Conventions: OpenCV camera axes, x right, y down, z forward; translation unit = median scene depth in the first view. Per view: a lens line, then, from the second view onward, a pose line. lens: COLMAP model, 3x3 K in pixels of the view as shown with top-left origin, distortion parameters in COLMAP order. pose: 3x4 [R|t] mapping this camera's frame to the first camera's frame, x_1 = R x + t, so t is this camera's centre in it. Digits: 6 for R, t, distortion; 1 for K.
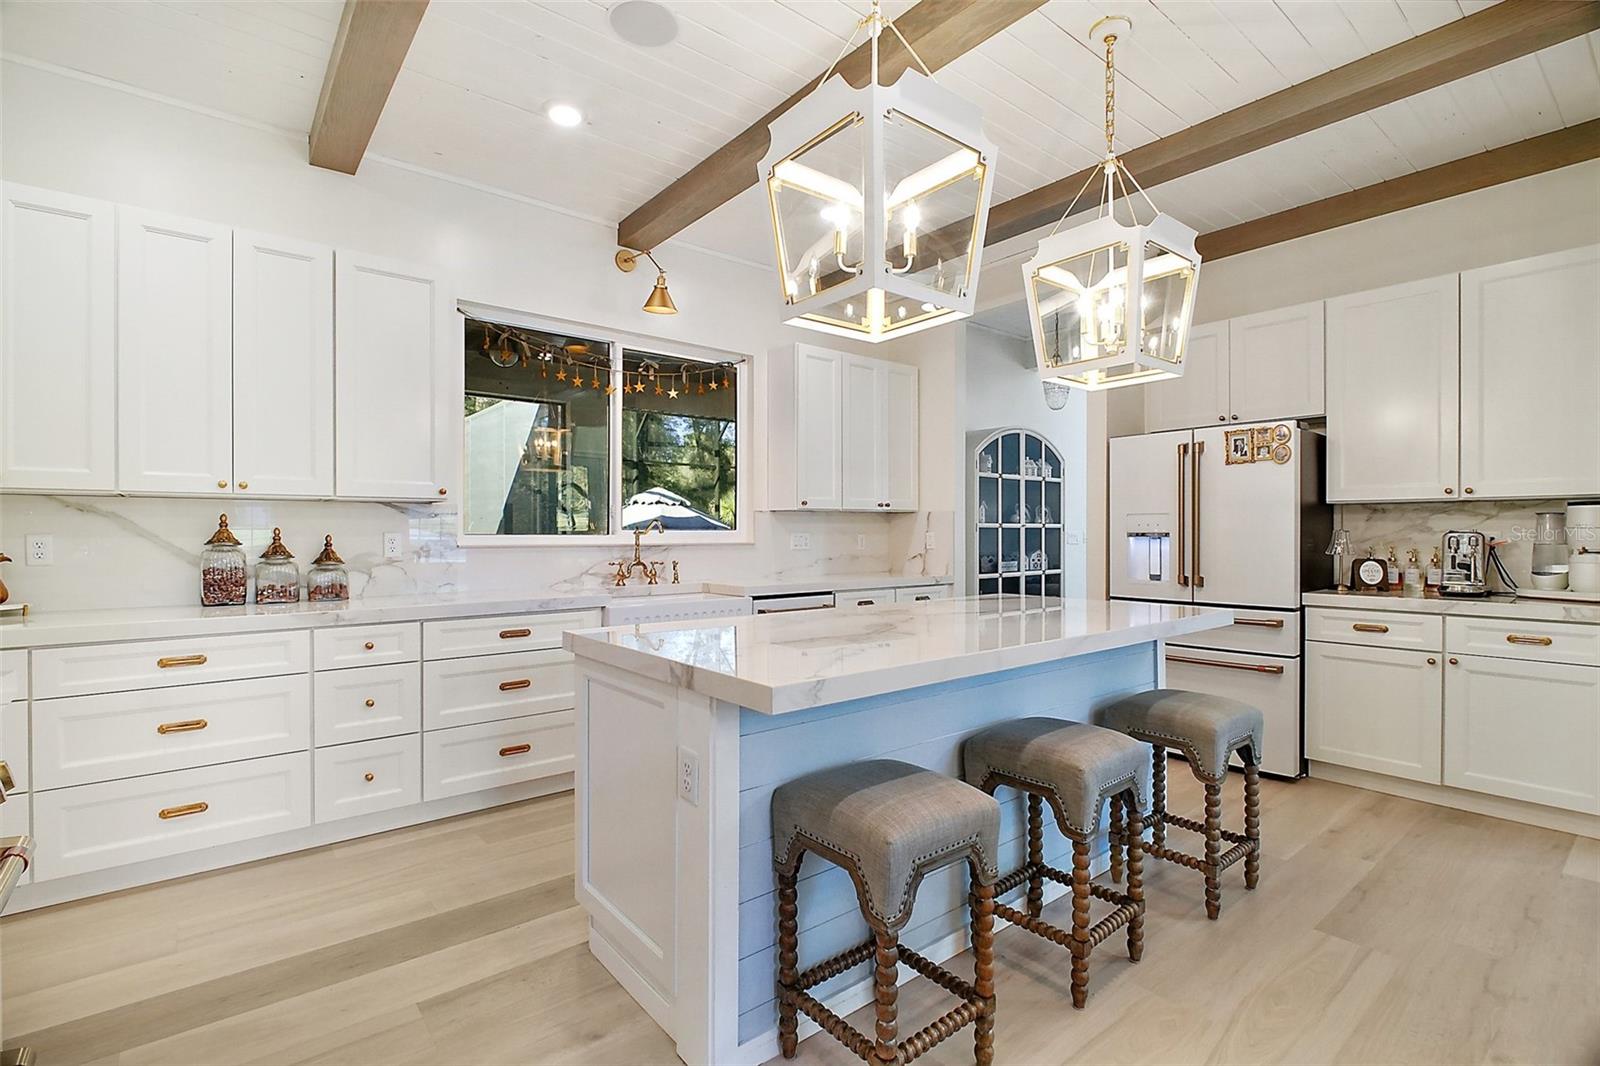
lens RADIAL K [[751.0, 0, 808.3], [0, 751.0, 534.3], [0, 0, 1]] dist [-0.003360, -0.000567]
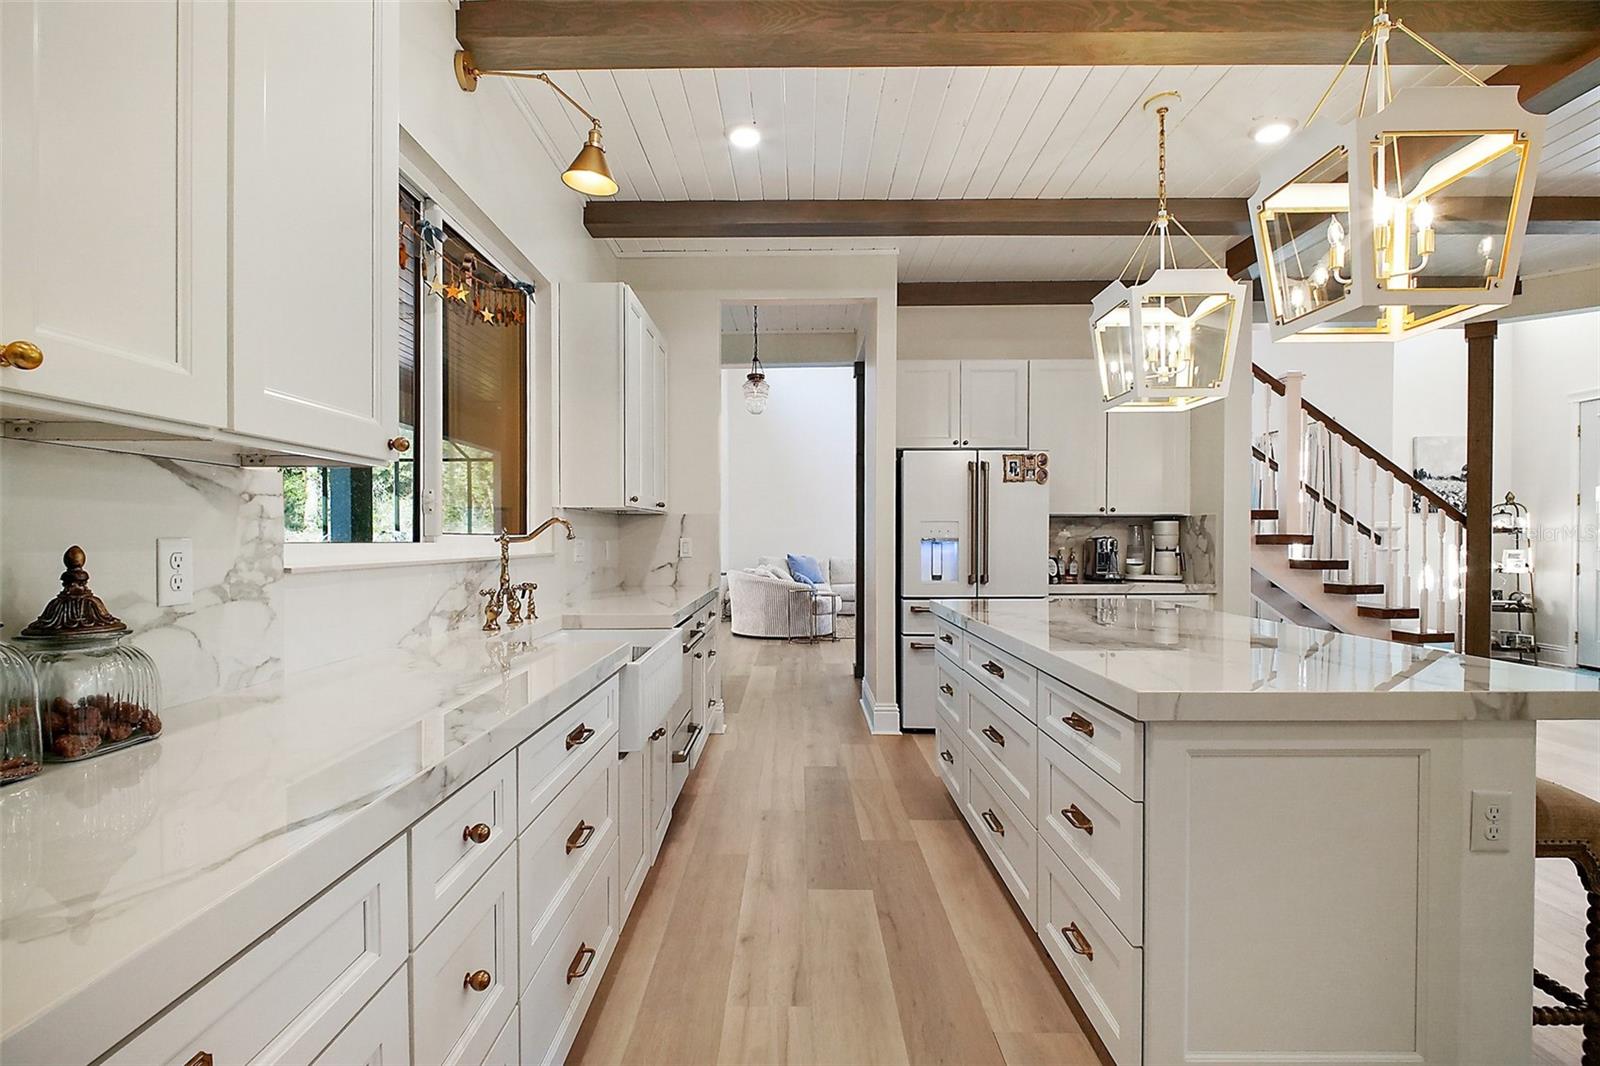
lens RADIAL K [[751.0, 0, 799.6], [0, 751.0, 540.7], [0, 0, 1]] dist [-0.003360, -0.000567]
pose [[0.638535, -0.003627, 0.769584, -0.639591], [0.003566, 0.999992, 0.001755, -0.001145], [-0.769584, 0.001624, 0.638543, 0.514418]]
